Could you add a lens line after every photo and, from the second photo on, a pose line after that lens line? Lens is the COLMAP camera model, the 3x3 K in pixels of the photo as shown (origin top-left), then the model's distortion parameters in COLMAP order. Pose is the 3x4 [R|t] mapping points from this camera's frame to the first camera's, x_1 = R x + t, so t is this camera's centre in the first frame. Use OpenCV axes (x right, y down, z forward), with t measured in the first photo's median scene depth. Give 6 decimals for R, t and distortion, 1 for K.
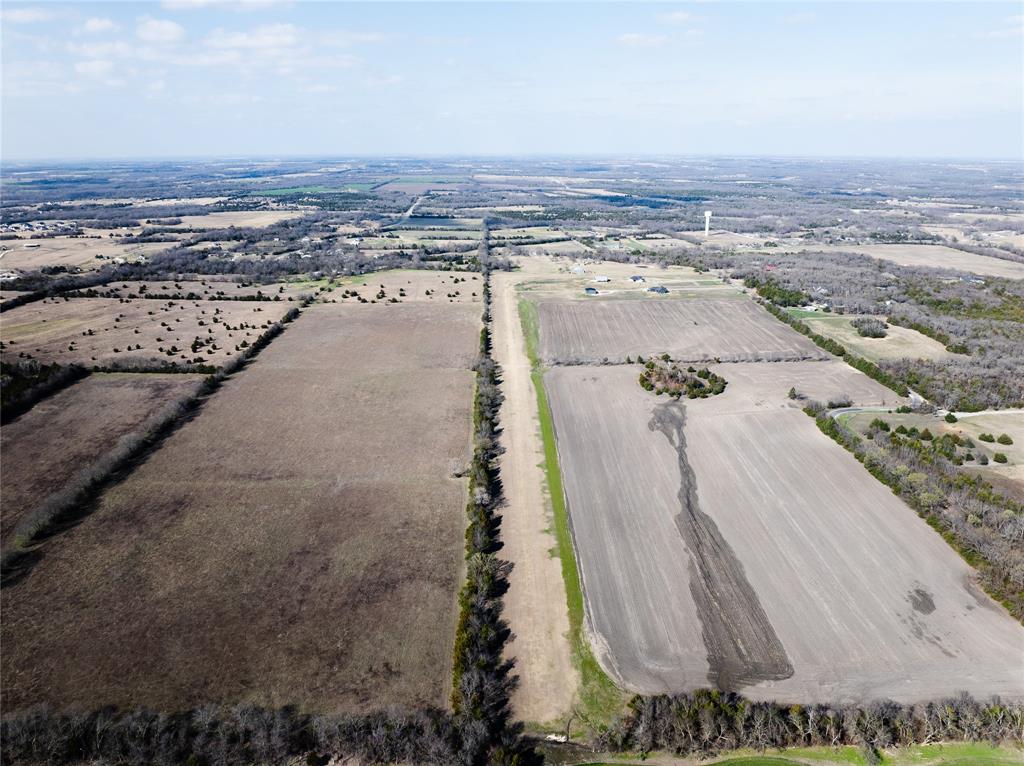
lens RADIAL K [[715.9, 0, 546.1], [0, 715.9, 383.8], [0, 0, 1]] dist [-0.038987, 0.004134]
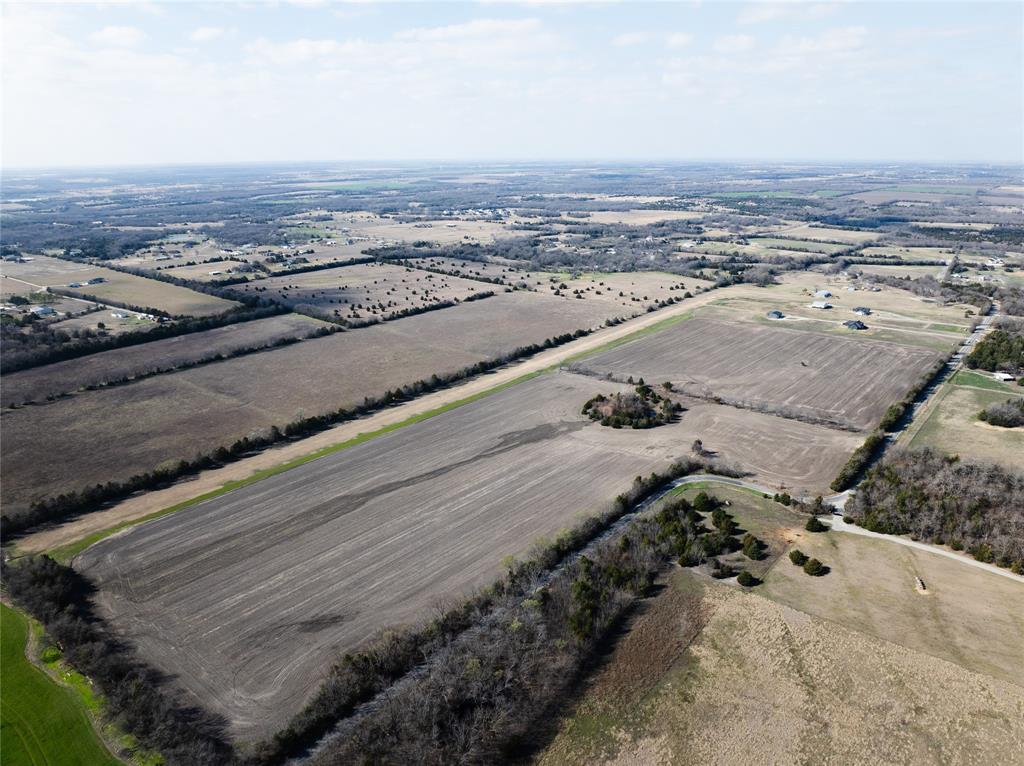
lens RADIAL K [[715.9, 0, 546.1], [0, 715.9, 383.8], [0, 0, 1]] dist [-0.038987, 0.004134]
pose [[0.756380, 0.198278, -0.623358, 0.758054], [-0.200822, 0.977321, 0.067190, -0.084718], [0.622543, 0.074363, 0.779045, 0.228377]]
